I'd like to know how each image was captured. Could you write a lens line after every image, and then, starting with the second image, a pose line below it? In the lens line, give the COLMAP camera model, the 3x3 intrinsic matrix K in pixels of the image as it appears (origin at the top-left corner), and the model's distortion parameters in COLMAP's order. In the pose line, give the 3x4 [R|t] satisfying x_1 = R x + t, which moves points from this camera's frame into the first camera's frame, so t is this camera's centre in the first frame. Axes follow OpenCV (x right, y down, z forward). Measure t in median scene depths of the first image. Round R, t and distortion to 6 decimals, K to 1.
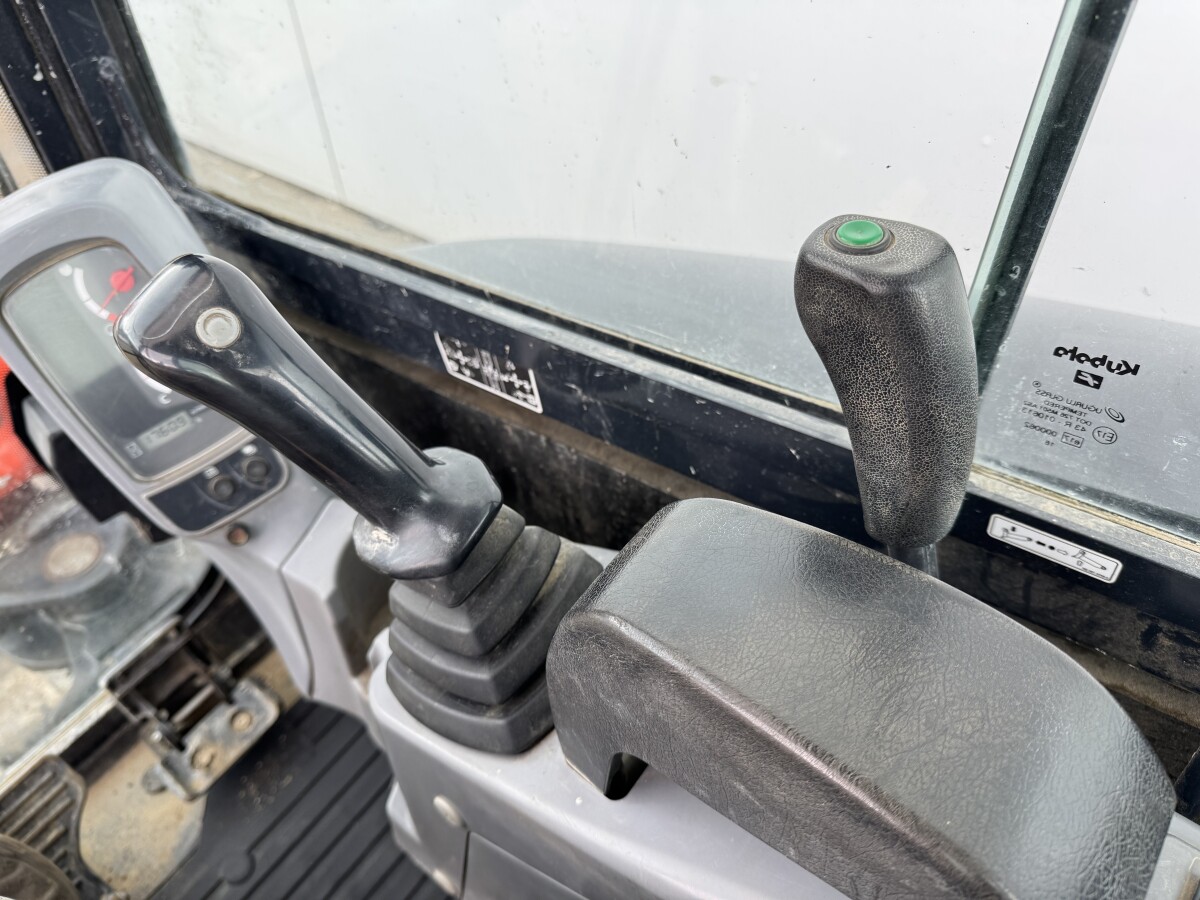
lens RADIAL K [[852.7, 0, 605.3], [0, 852.7, 451.8], [0, 0, 1]] dist [0.072377, -0.106545]
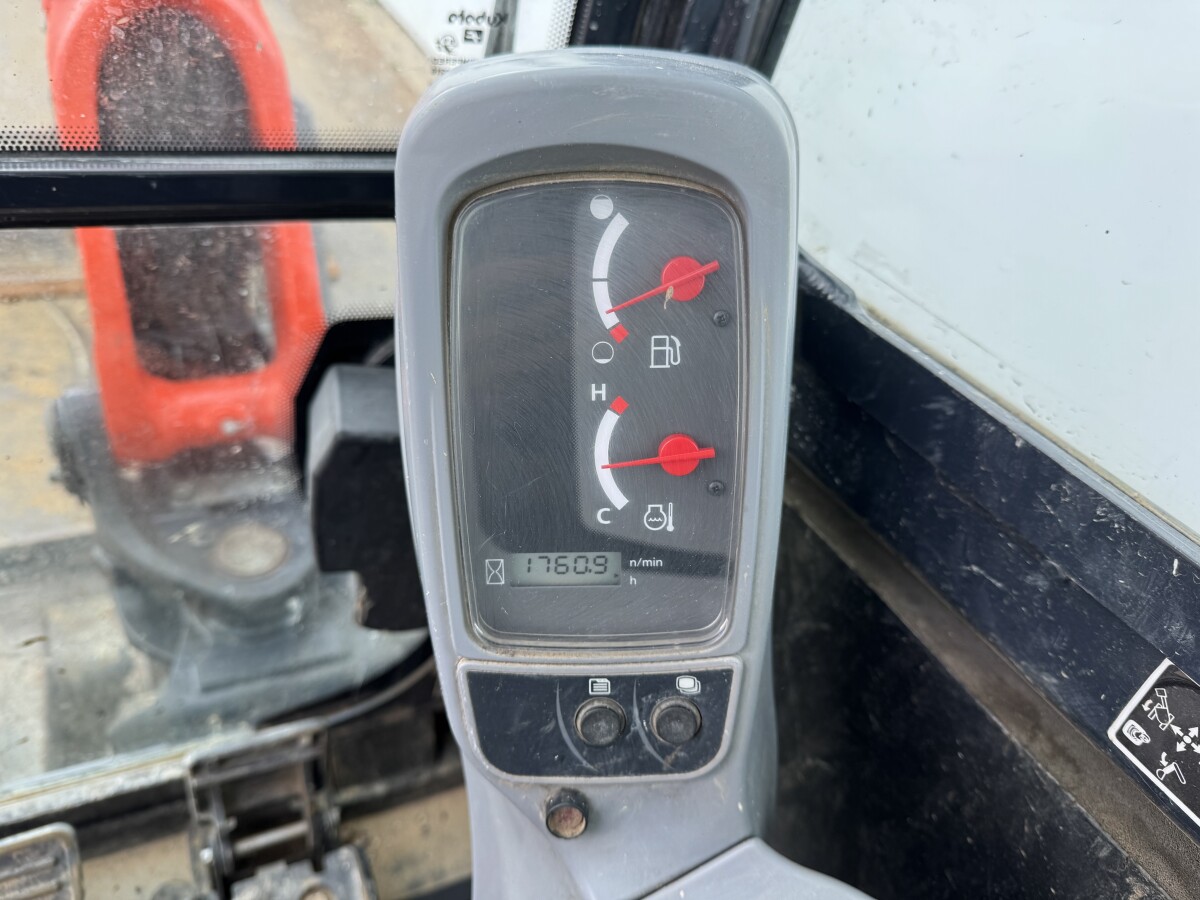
lens RADIAL K [[852.7, 0, 605.3], [0, 852.7, 451.8], [0, 0, 1]] dist [0.072377, -0.106545]
pose [[0.861021, 0.463660, -0.208954, -0.408614], [-0.493078, 0.861714, -0.119680, -0.033250], [0.124567, 0.206078, 0.970575, 0.499990]]
